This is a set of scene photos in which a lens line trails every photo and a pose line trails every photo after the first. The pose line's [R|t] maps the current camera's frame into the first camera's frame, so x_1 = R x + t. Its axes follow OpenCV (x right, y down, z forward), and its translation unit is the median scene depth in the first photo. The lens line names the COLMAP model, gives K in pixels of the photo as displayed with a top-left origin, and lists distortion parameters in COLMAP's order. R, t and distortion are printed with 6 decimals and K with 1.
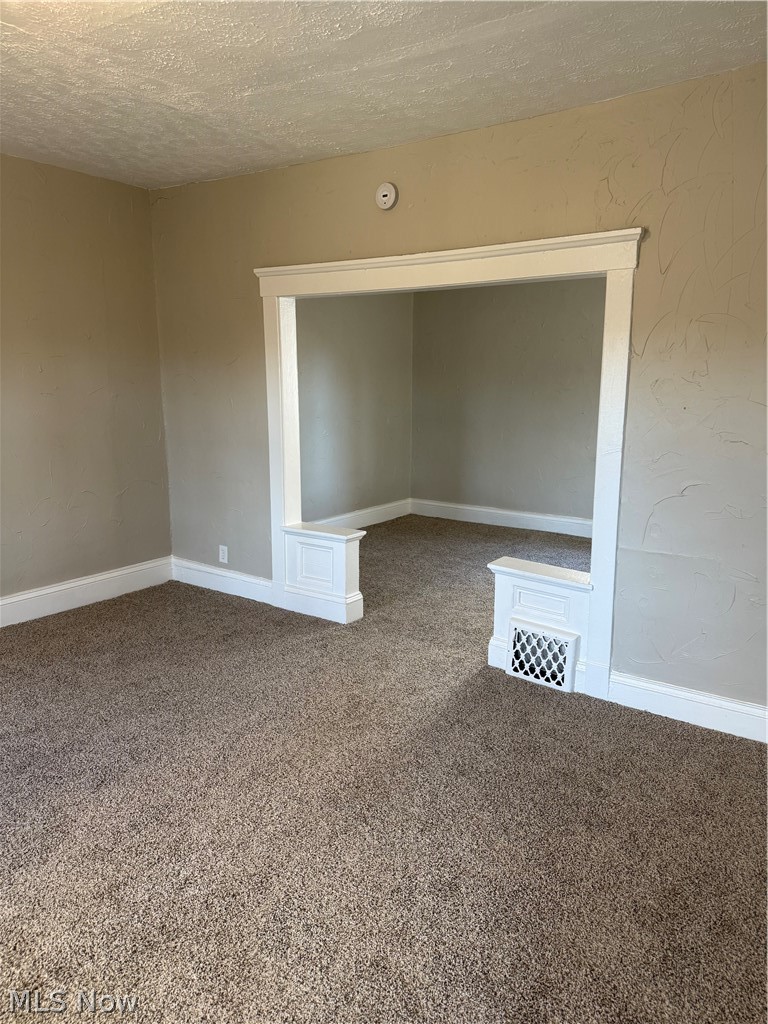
lens RADIAL K [[696.2, 0, 383.2], [0, 696.2, 496.1], [0, 0, 1]] dist [0.048425, -0.094378]
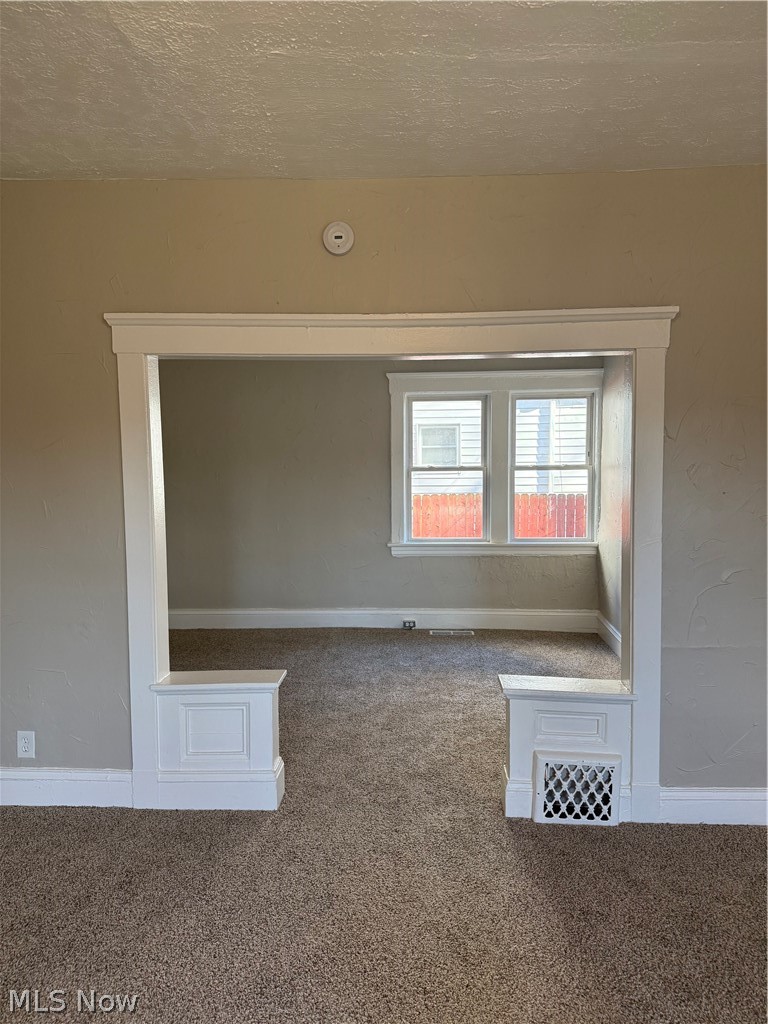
lens RADIAL K [[696.2, 0, 383.2], [0, 696.2, 496.1], [0, 0, 1]] dist [0.048425, -0.094378]
pose [[0.839018, -0.043193, 0.542386, -0.405664], [0.104553, 0.991066, -0.082810, -0.074990], [-0.533963, 0.126187, 0.836038, 0.369755]]
